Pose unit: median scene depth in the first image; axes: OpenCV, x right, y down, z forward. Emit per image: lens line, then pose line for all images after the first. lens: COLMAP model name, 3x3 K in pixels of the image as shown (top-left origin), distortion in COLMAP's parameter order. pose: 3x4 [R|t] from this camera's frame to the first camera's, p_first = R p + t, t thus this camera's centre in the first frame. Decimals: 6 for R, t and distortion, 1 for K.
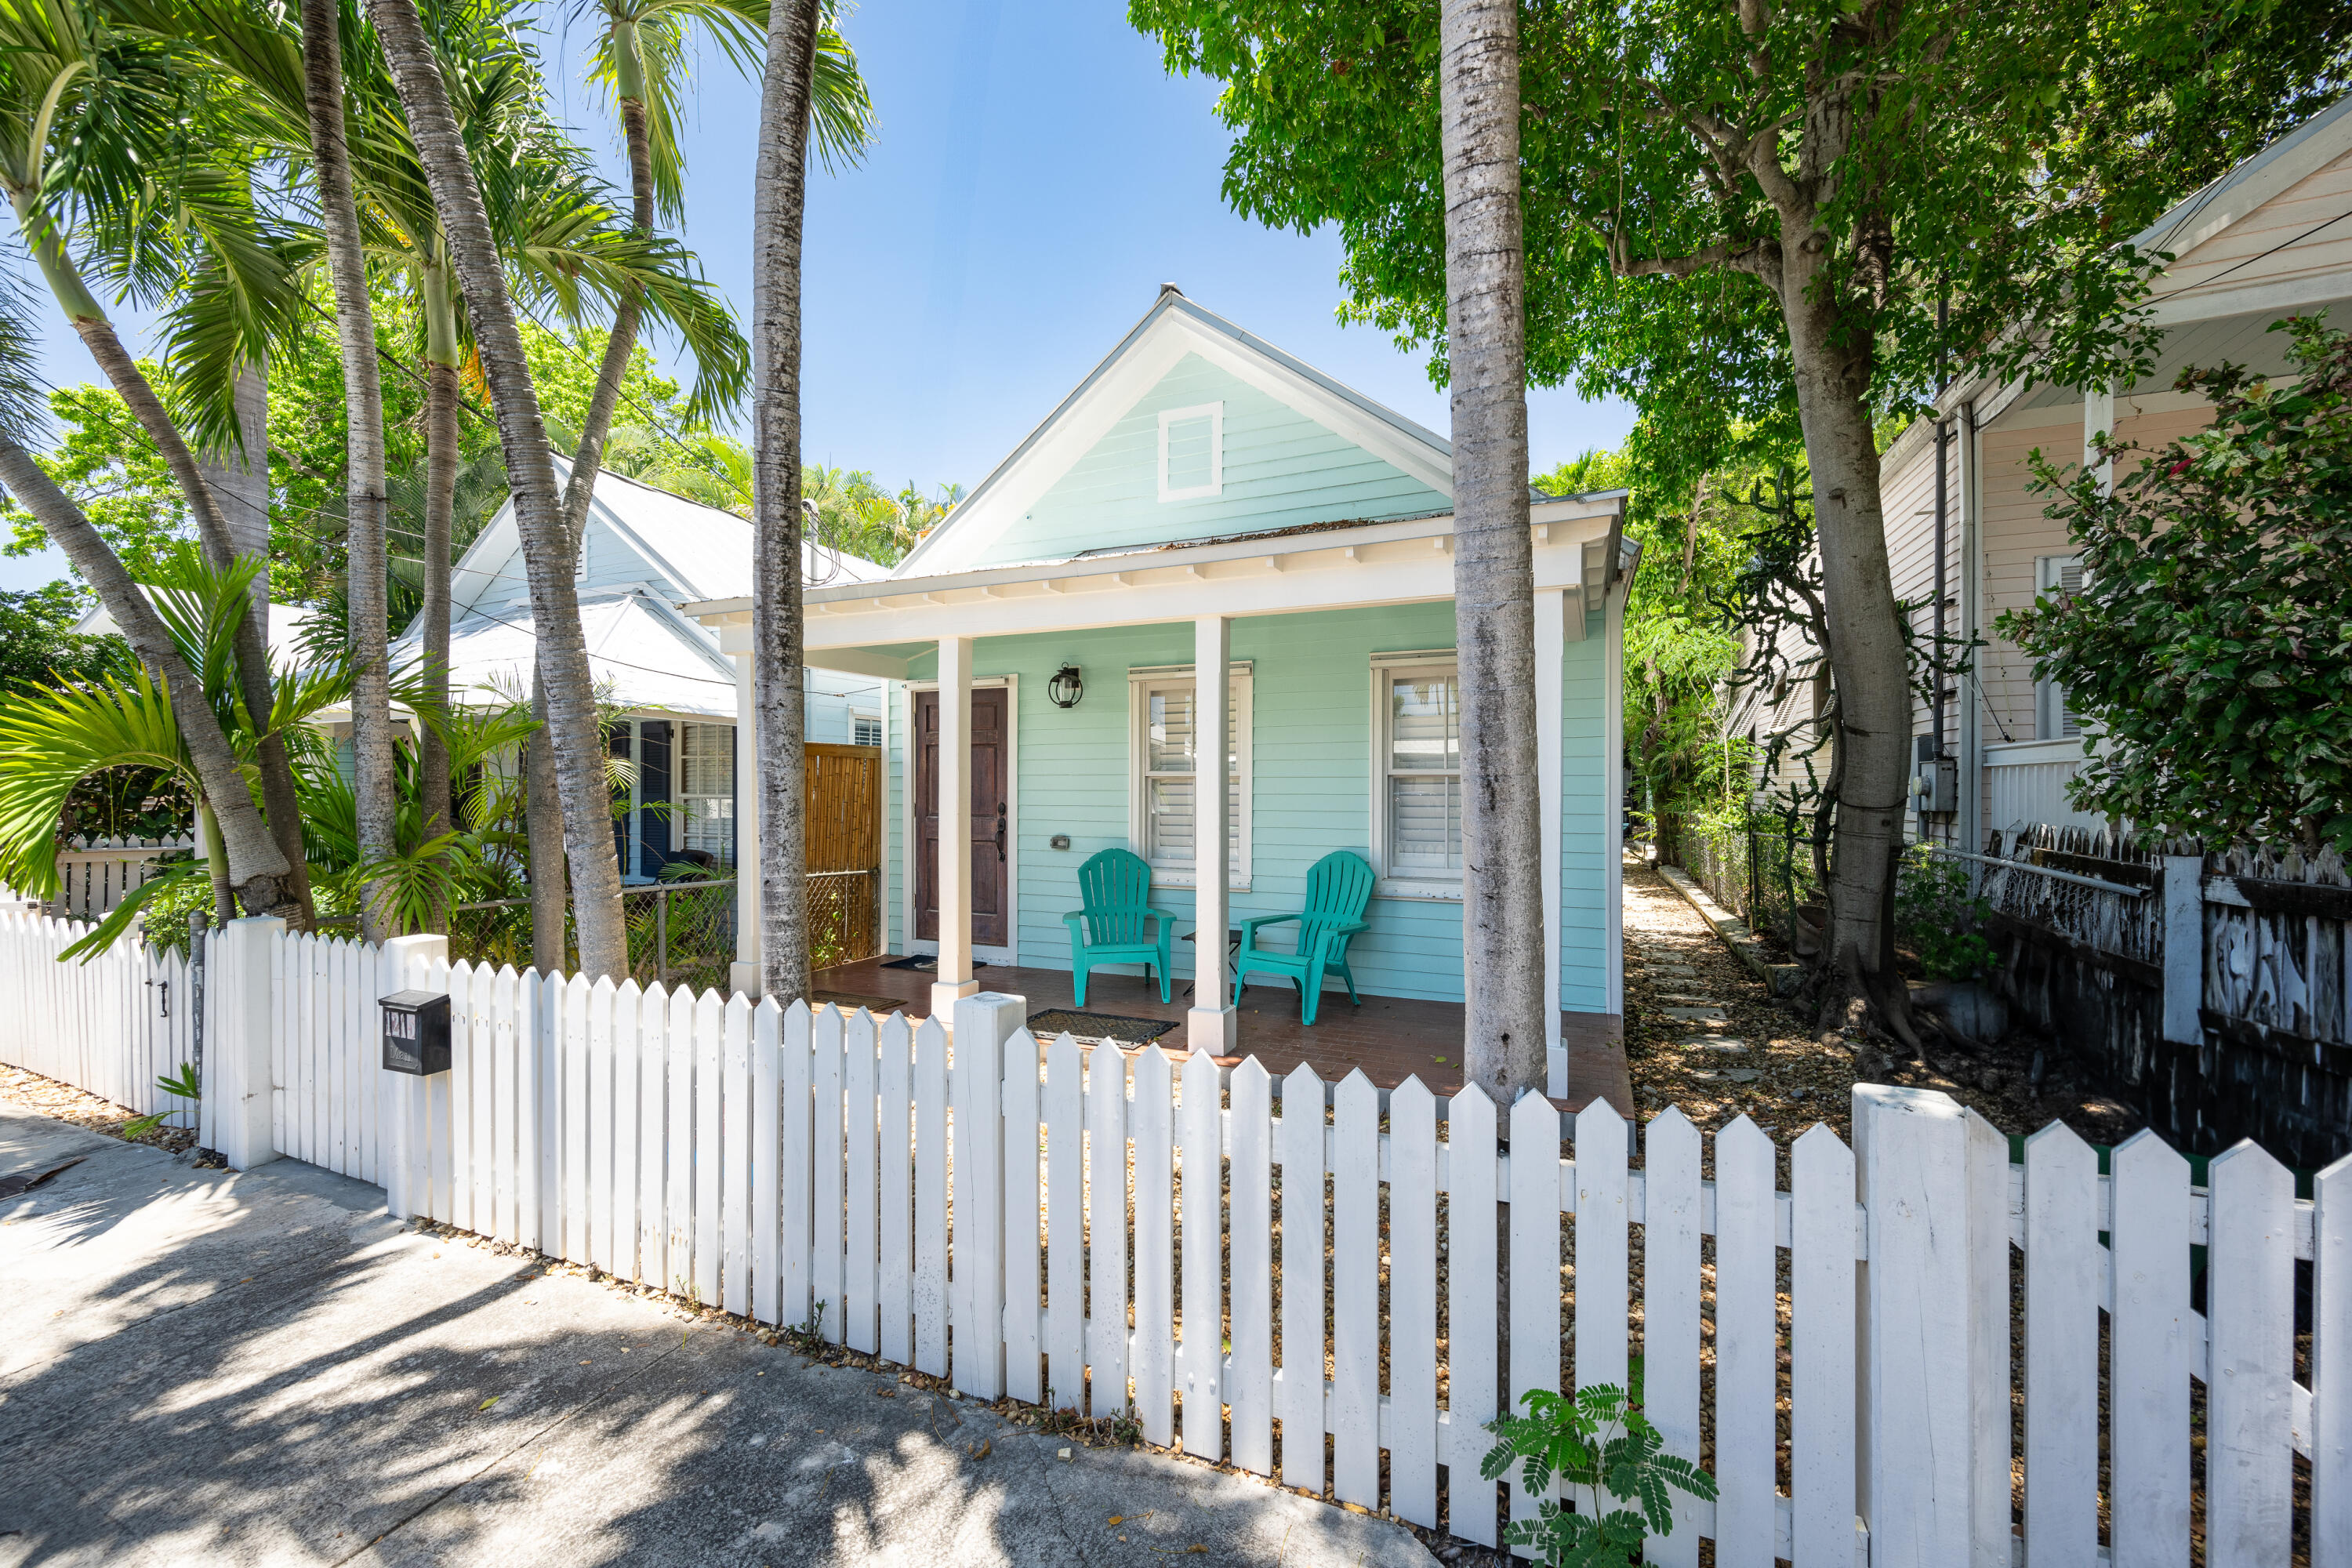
lens RADIAL K [[922.3, 0, 1183.3], [0, 922.3, 789.9], [0, 0, 1]] dist [-0.001127, 0.000373]
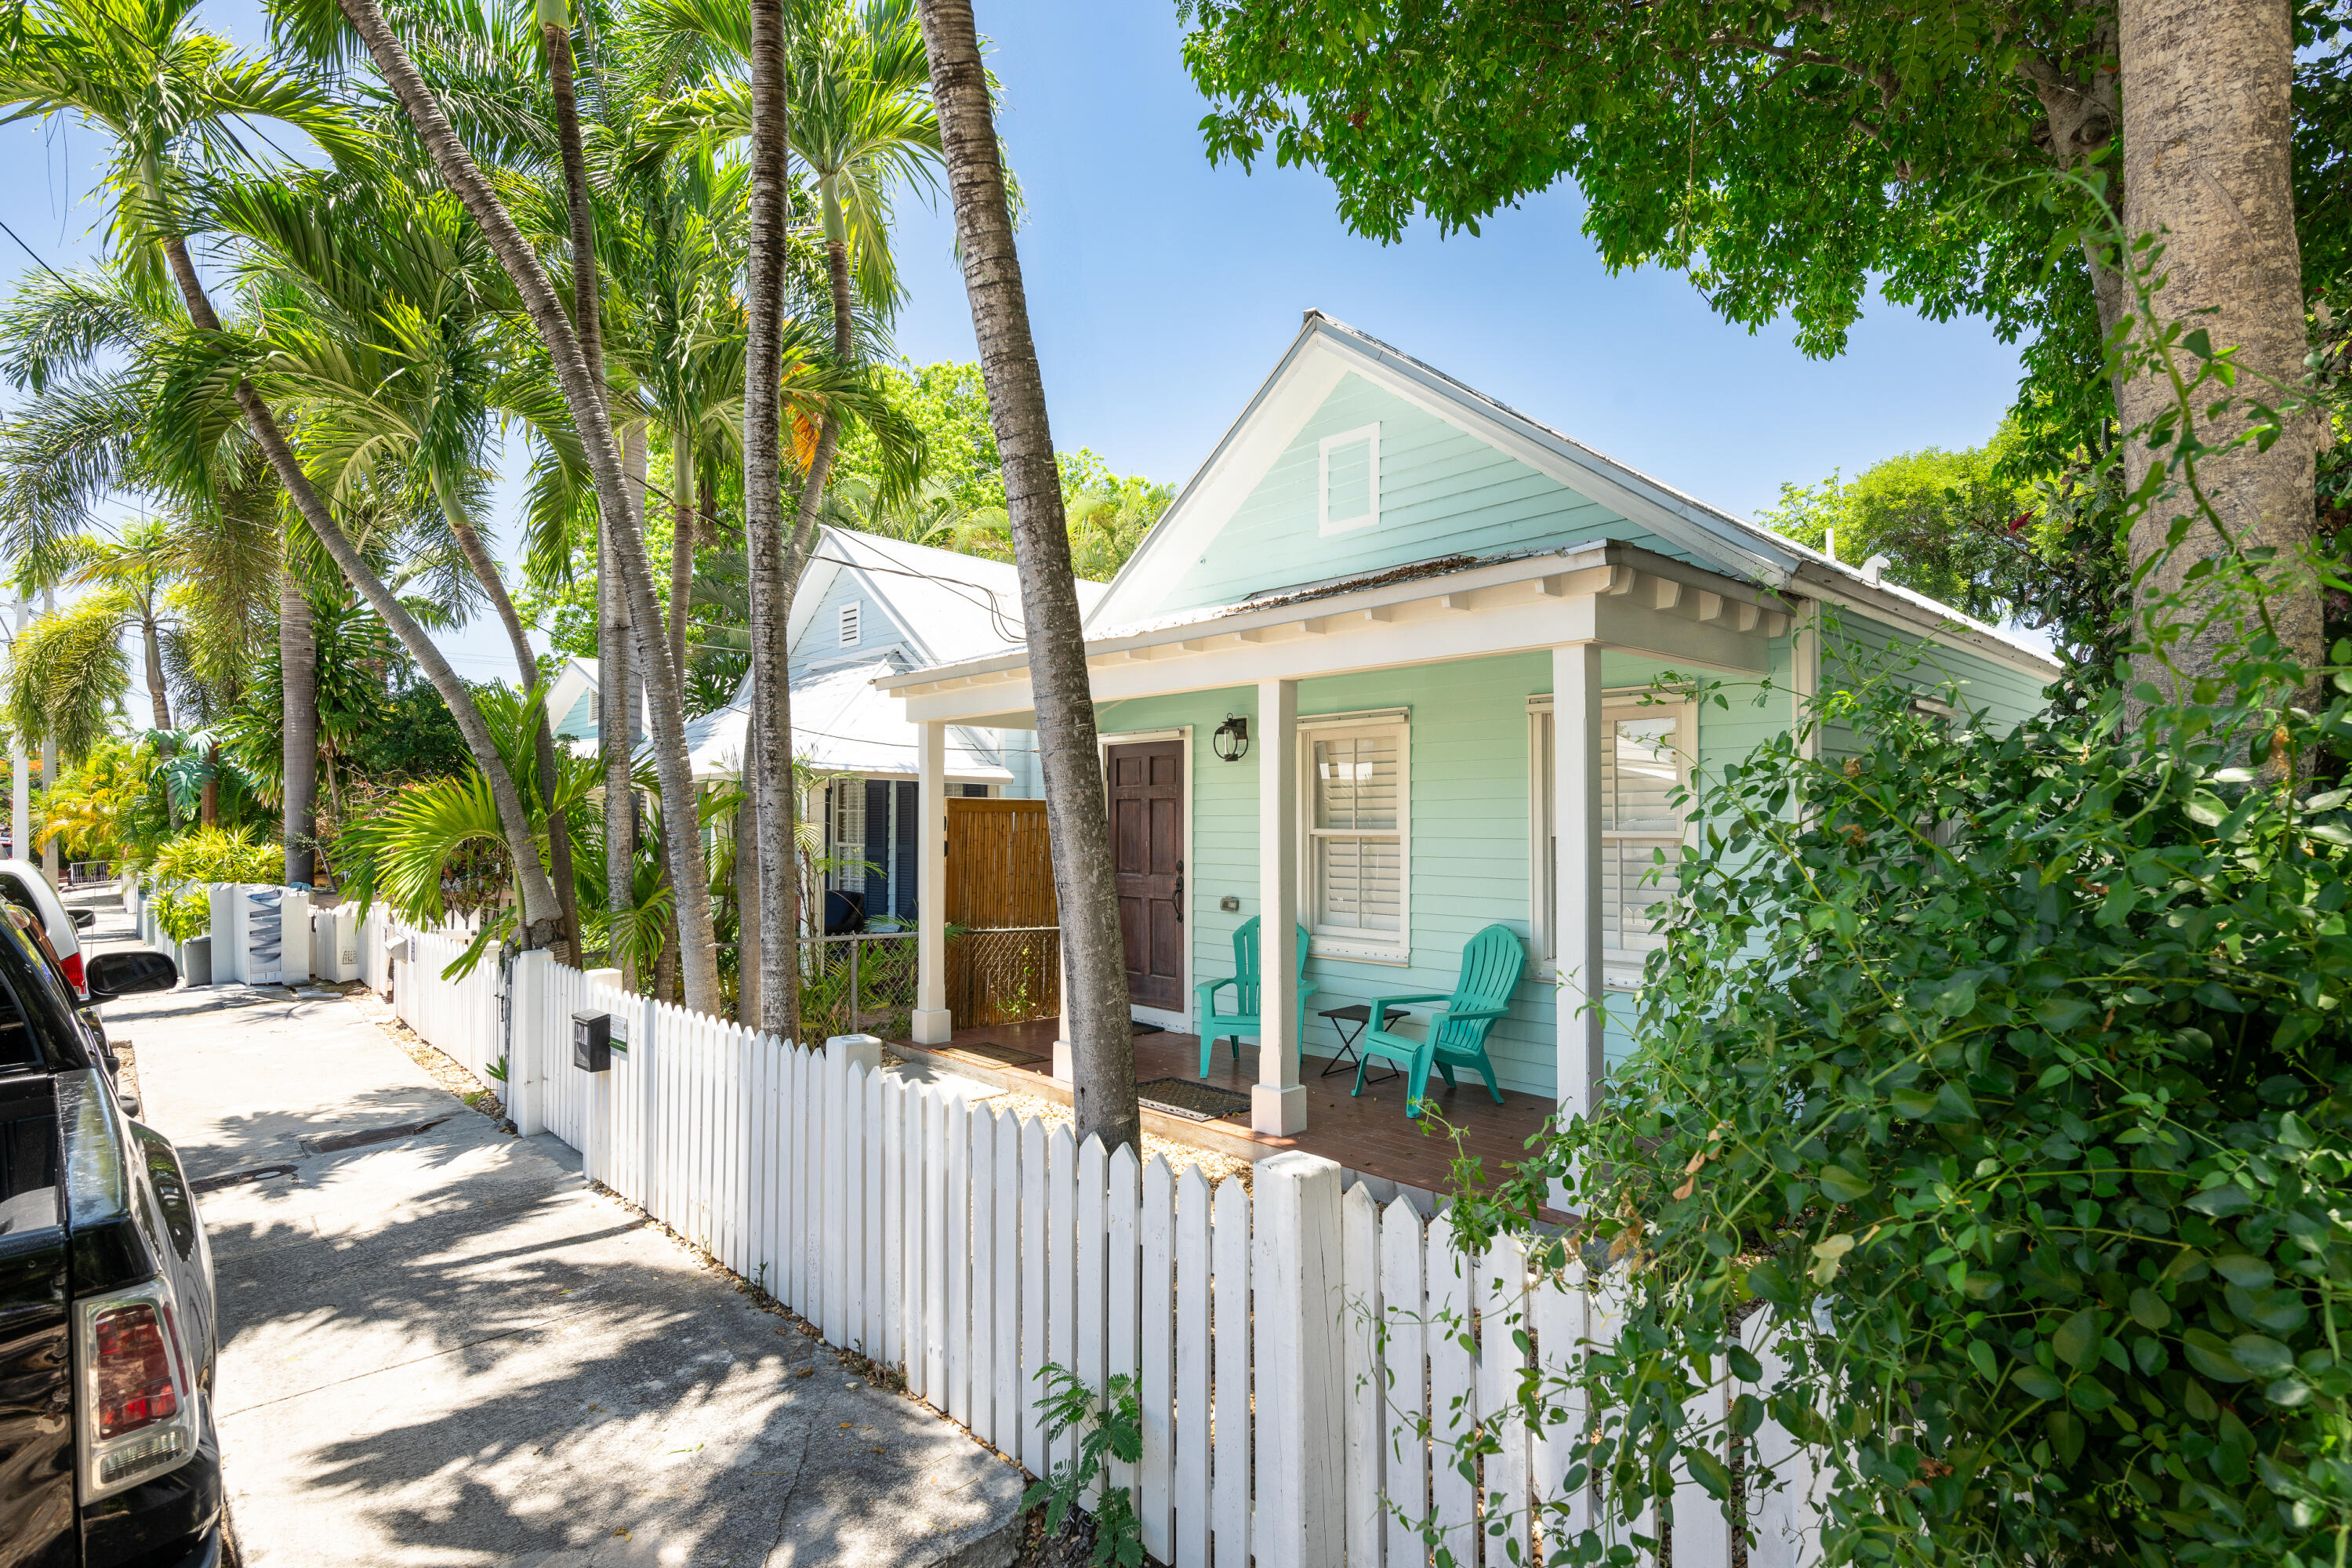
lens RADIAL K [[1160.3, 0, 1184.1], [0, 1160.3, 787.7], [0, 0, 1]] dist [0.004791, 0.001678]
pose [[0.920399, -0.013179, -0.390758, 0.616321], [0.001223, 0.999524, -0.030830, -0.053008], [0.390979, 0.027898, 0.919977, -0.233857]]
